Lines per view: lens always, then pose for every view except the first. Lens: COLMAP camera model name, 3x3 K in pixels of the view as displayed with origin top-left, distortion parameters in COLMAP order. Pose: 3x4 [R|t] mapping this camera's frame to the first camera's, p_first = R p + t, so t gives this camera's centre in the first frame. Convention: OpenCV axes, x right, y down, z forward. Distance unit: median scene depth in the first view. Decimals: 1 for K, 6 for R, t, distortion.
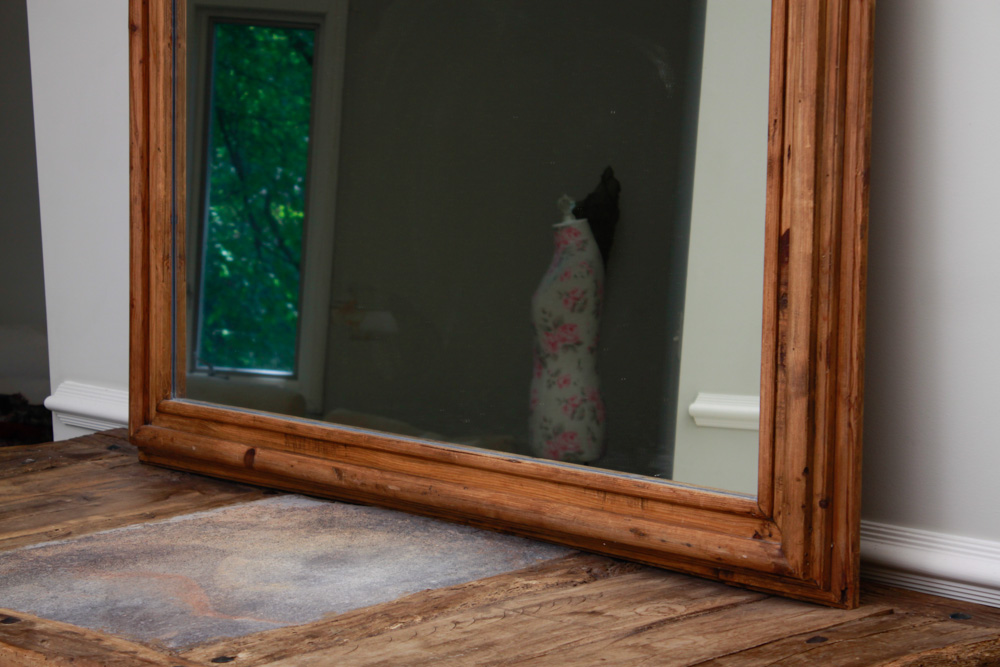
lens RADIAL K [[2378.6, 0, 500.0], [0, 2378.6, 333.5], [0, 0, 1]] dist [0.164643, -0.037505]
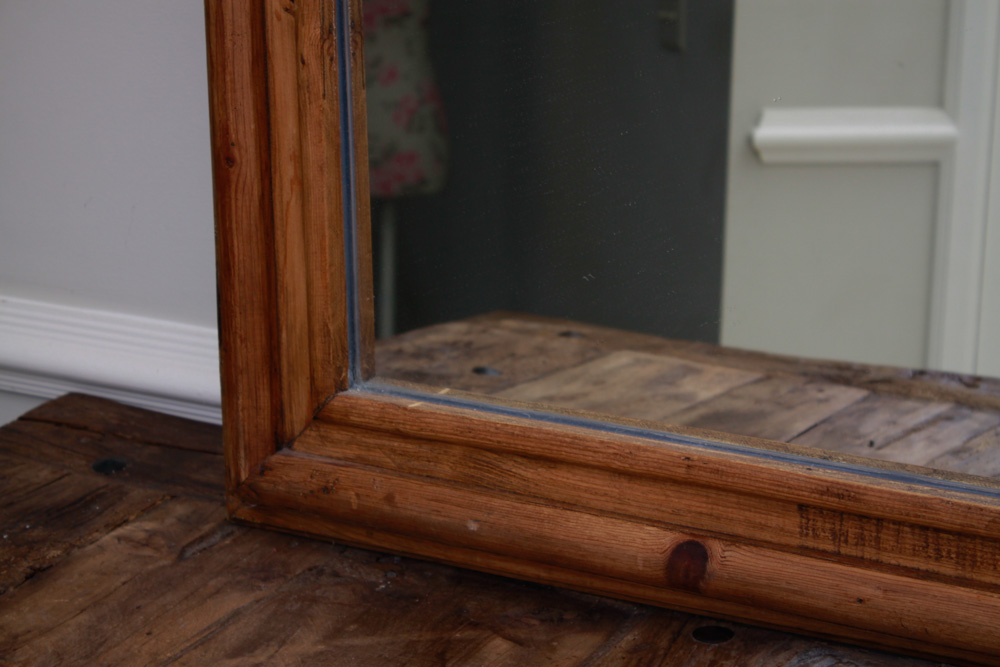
lens RADIAL K [[2378.6, 0, 500.0], [0, 2378.6, 333.5], [0, 0, 1]] dist [0.164643, -0.037505]
pose [[0.956421, -0.107317, 0.271555, -0.153124], [0.056414, 0.980402, 0.188758, -0.038084], [-0.286490, -0.165213, 0.943731, 0.428918]]
